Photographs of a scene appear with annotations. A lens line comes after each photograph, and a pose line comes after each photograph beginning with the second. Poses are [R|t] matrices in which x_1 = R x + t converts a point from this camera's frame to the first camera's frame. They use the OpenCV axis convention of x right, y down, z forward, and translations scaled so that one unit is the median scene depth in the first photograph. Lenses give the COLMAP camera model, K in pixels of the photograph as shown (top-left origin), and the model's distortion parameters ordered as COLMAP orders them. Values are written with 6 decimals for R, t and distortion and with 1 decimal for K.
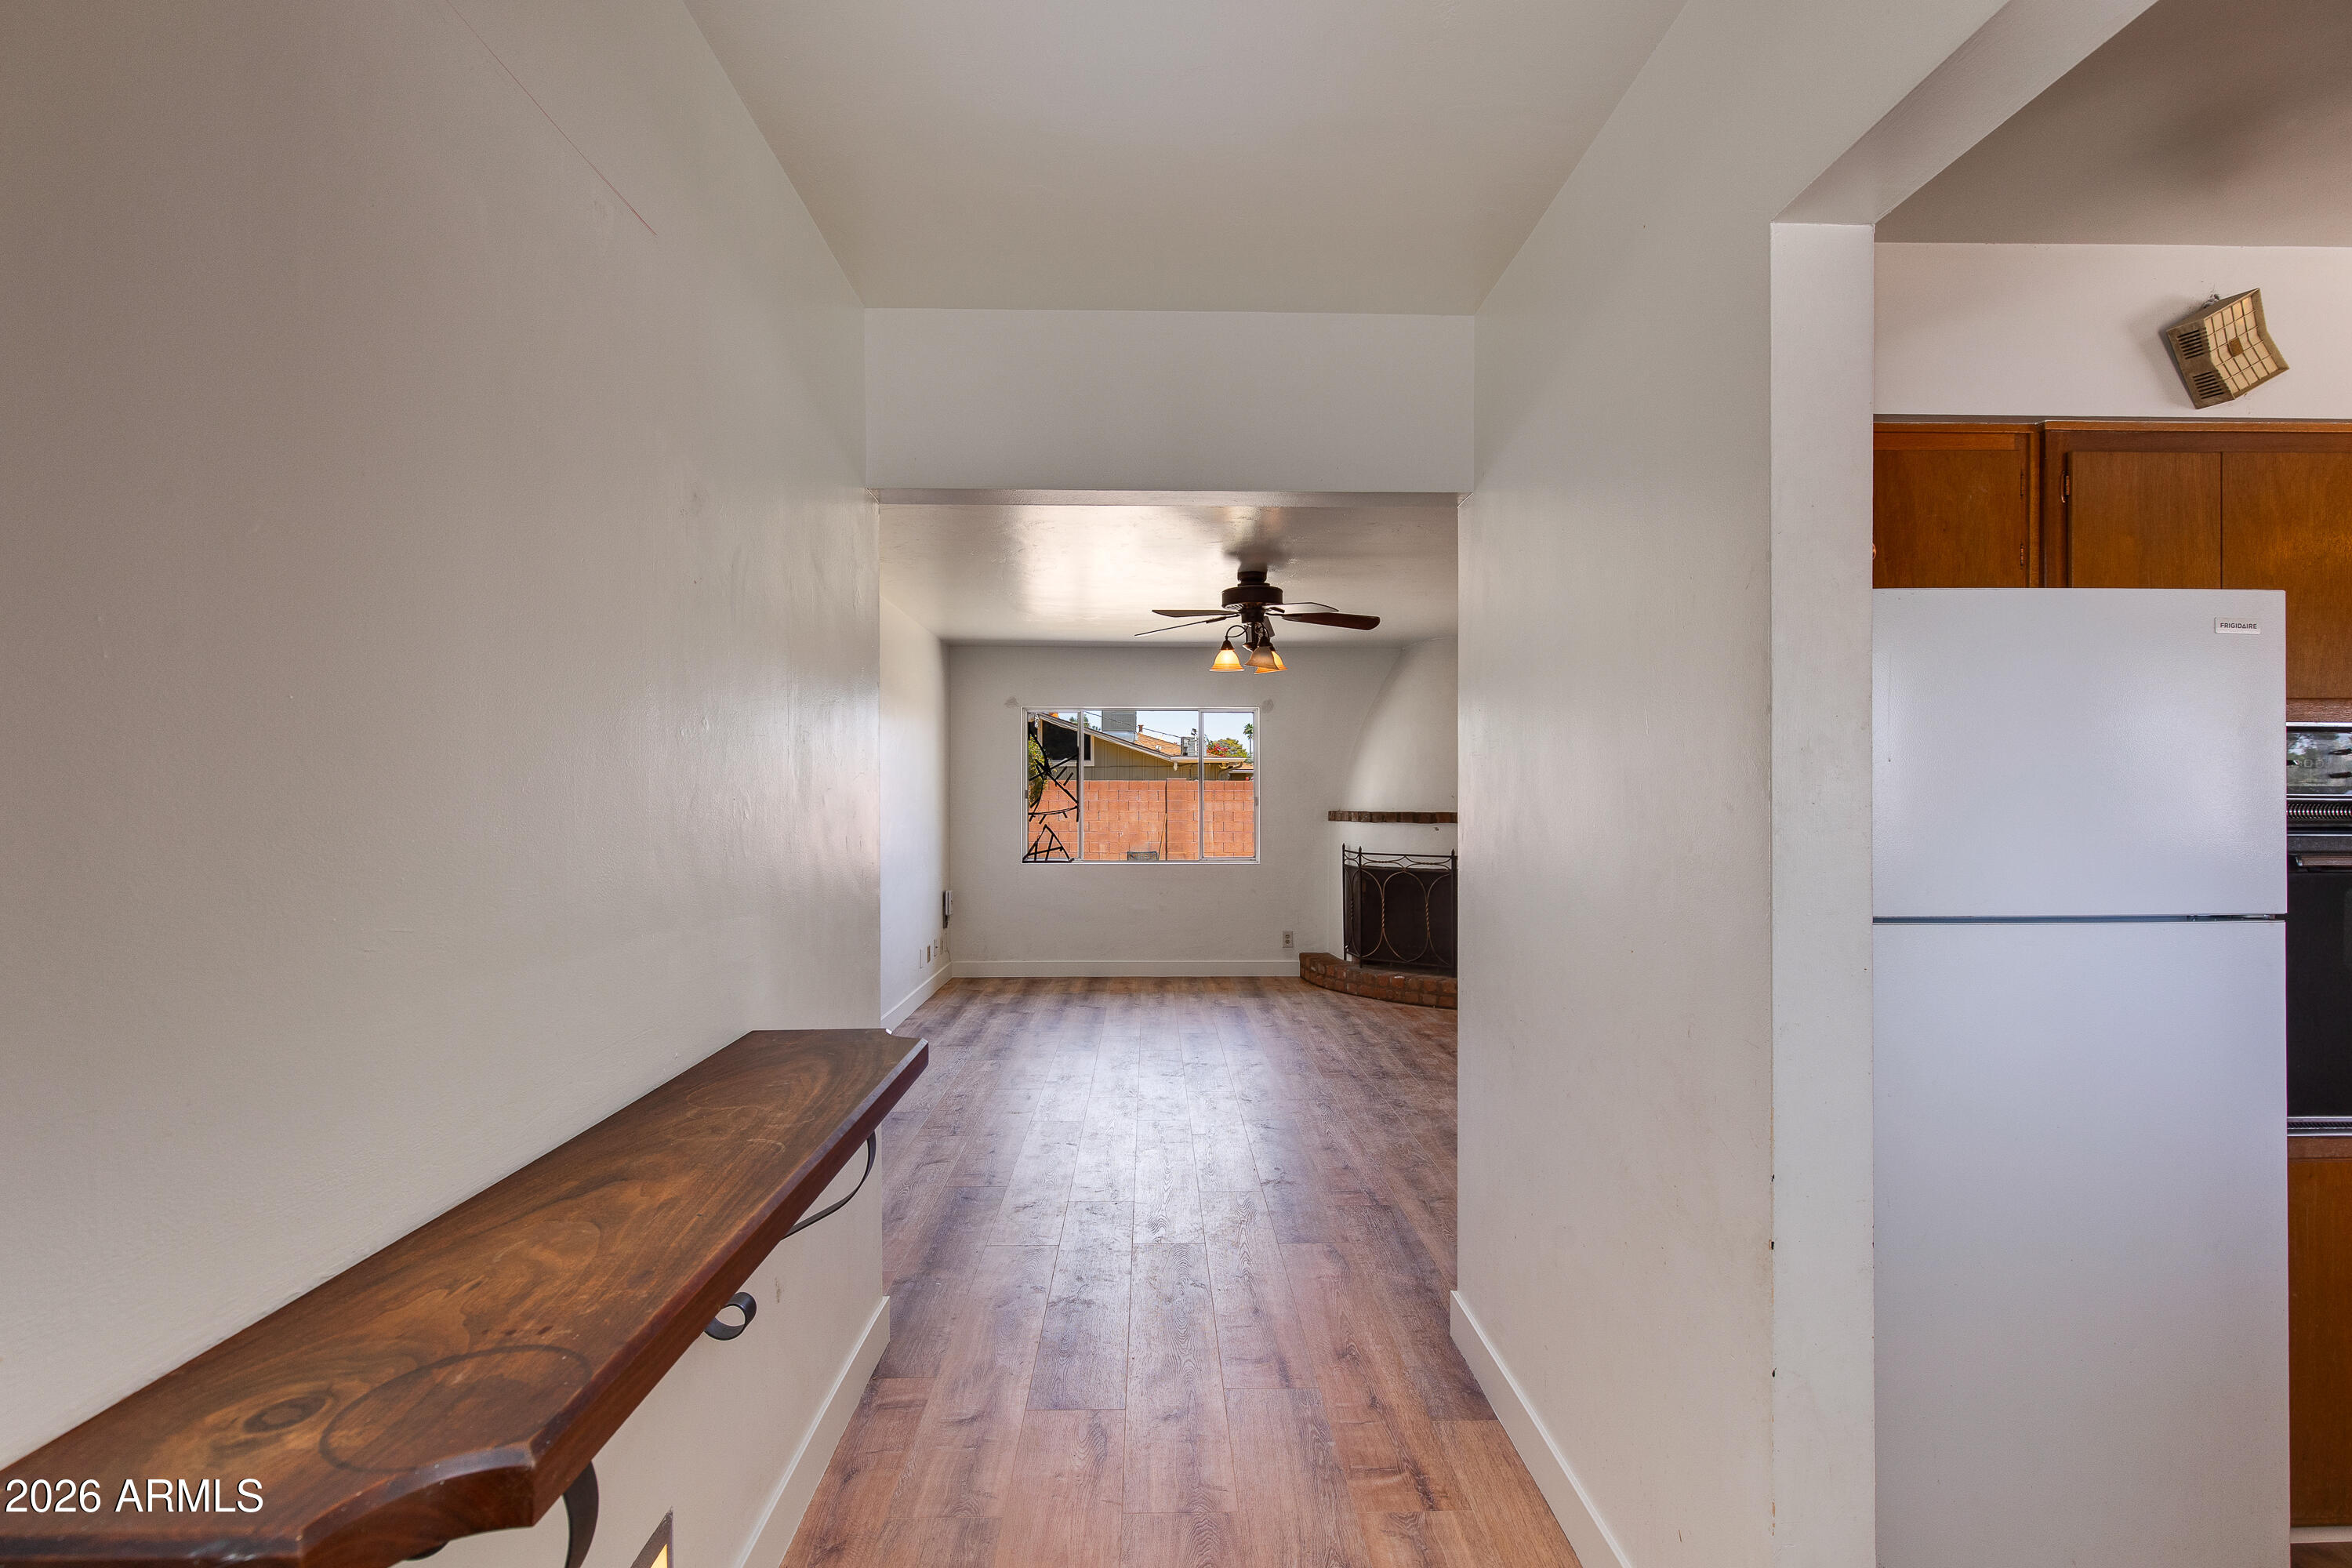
lens RADIAL K [[1081.4, 0, 1163.5], [0, 1081.4, 785.1], [0, 0, 1]] dist [0.002405, -0.000039]
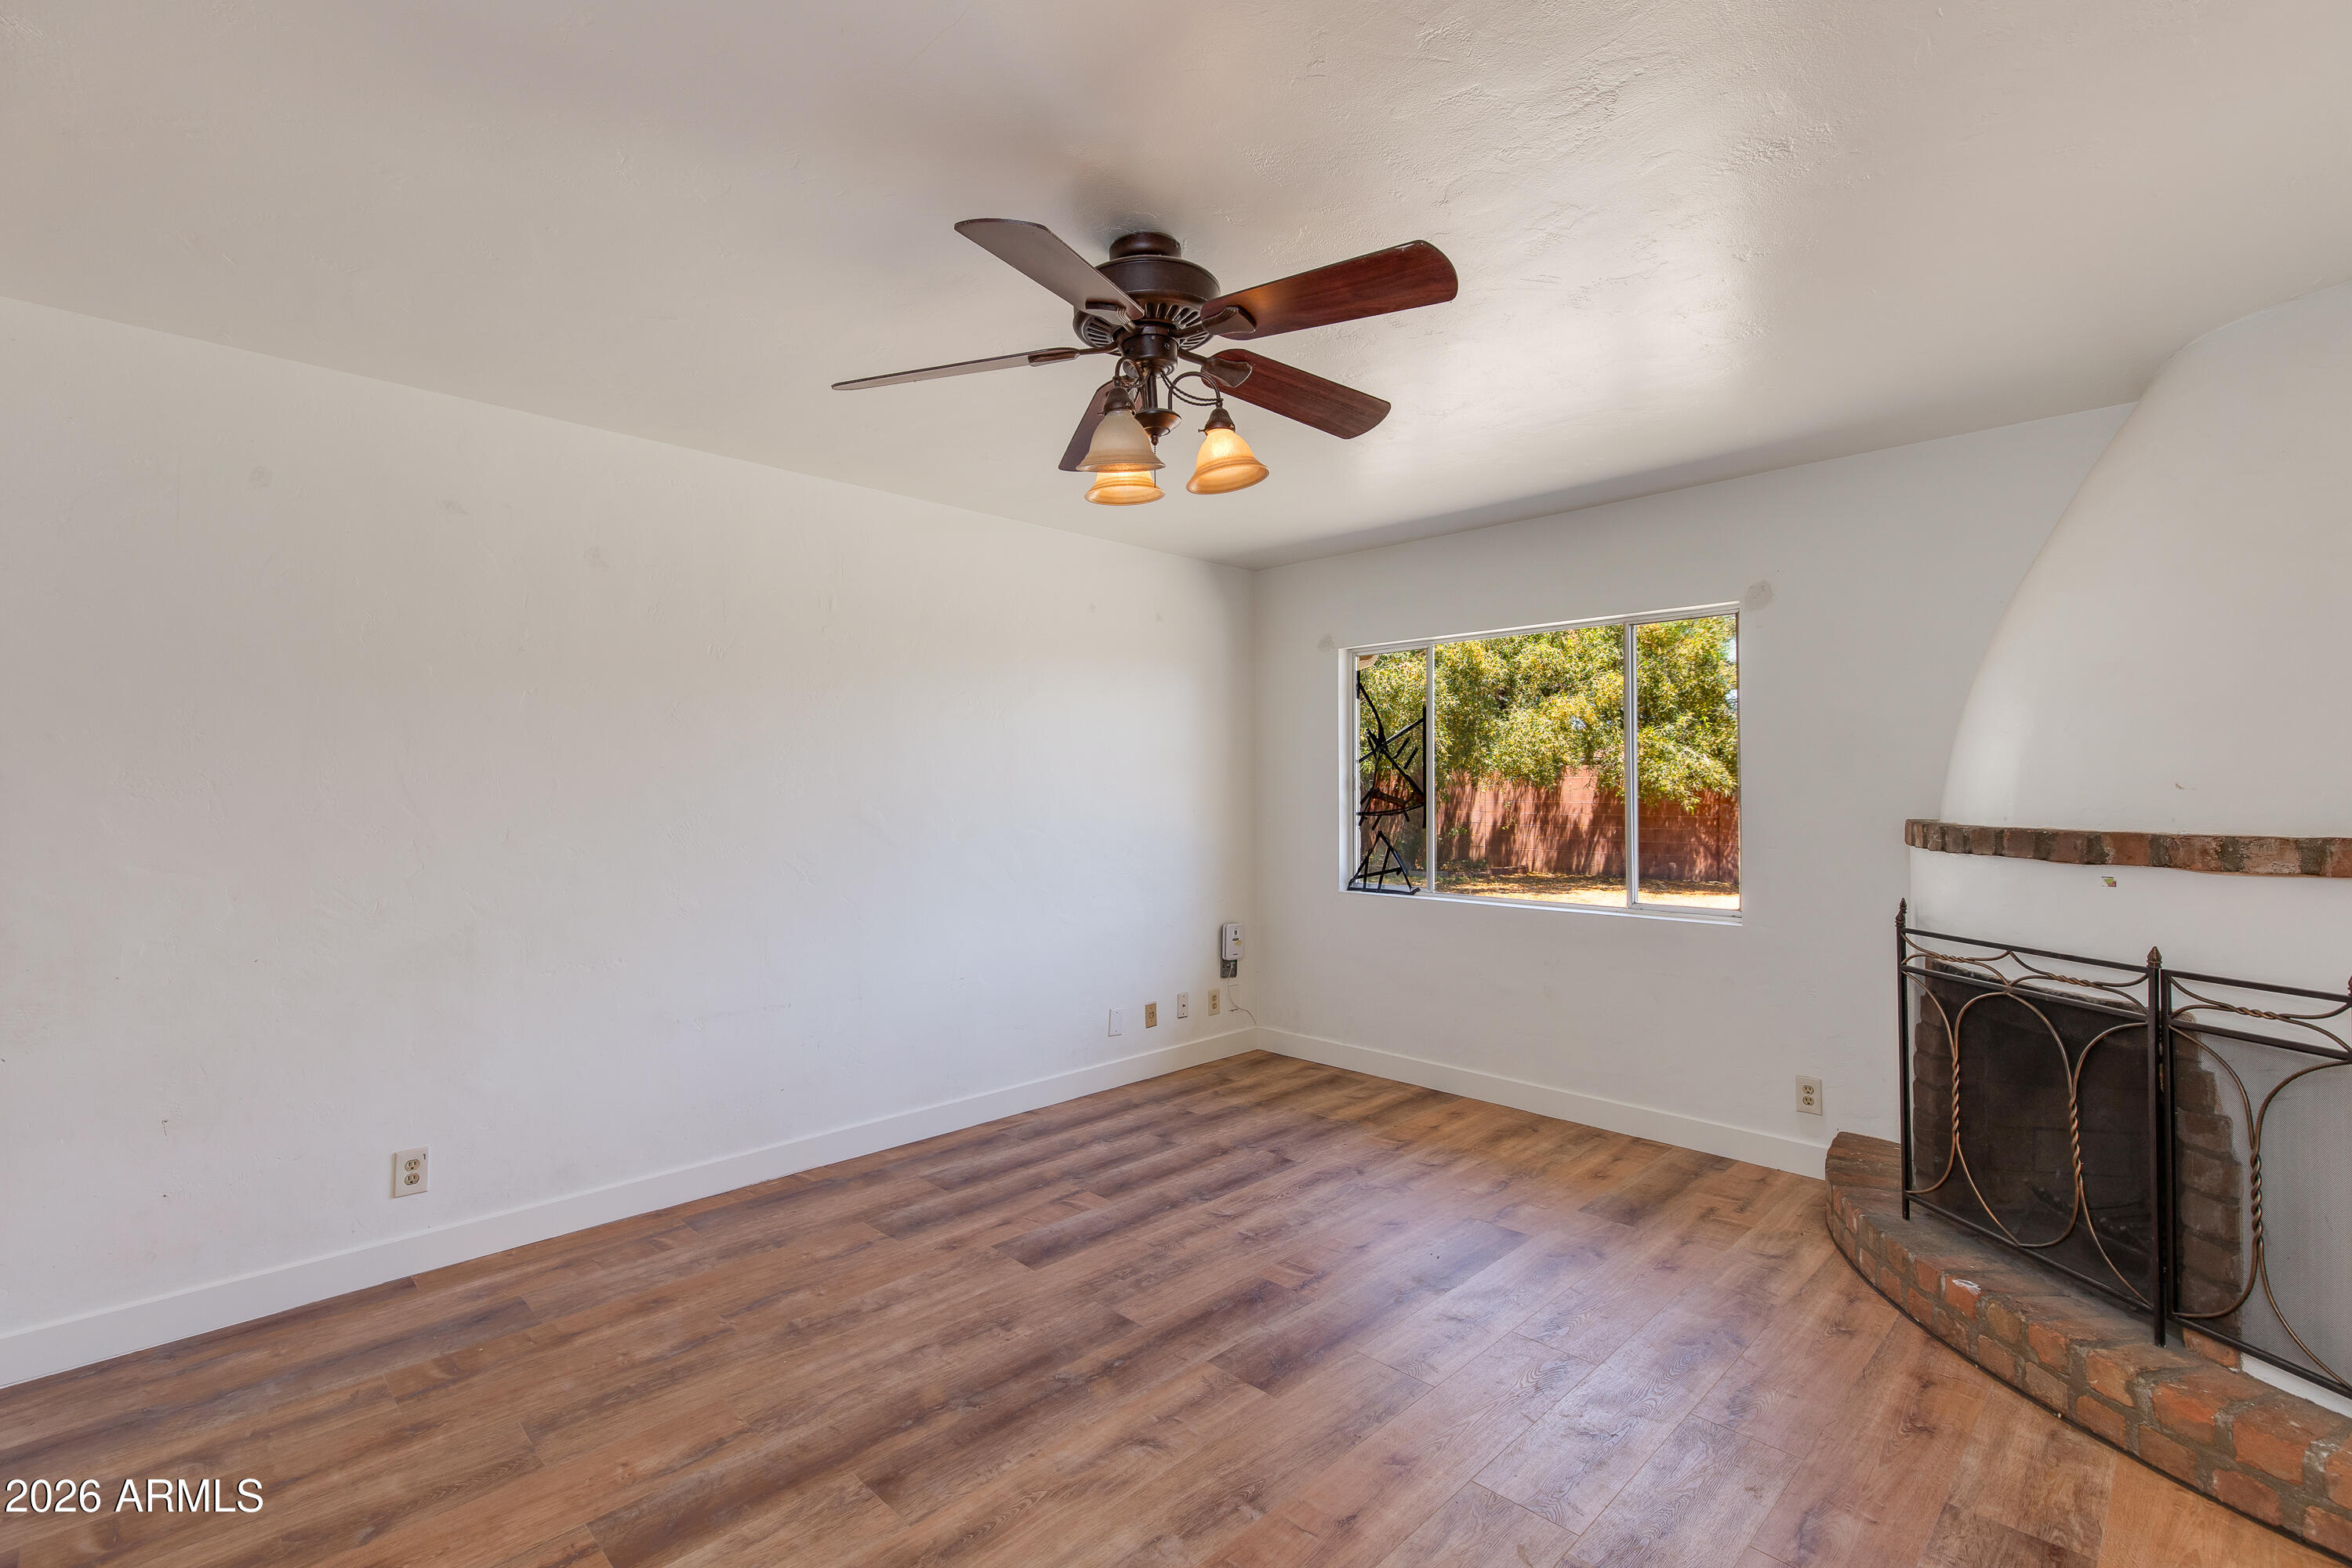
lens RADIAL K [[1061.4, 0, 1179.1], [0, 1061.4, 780.9], [0, 0, 1]] dist [0.011158, -0.003577]
pose [[0.695662, -0.007739, -0.718328, 0.264590], [0.012258, 0.999924, 0.001099, 0.004732], [0.718265, -0.009570, 0.695704, 0.510268]]
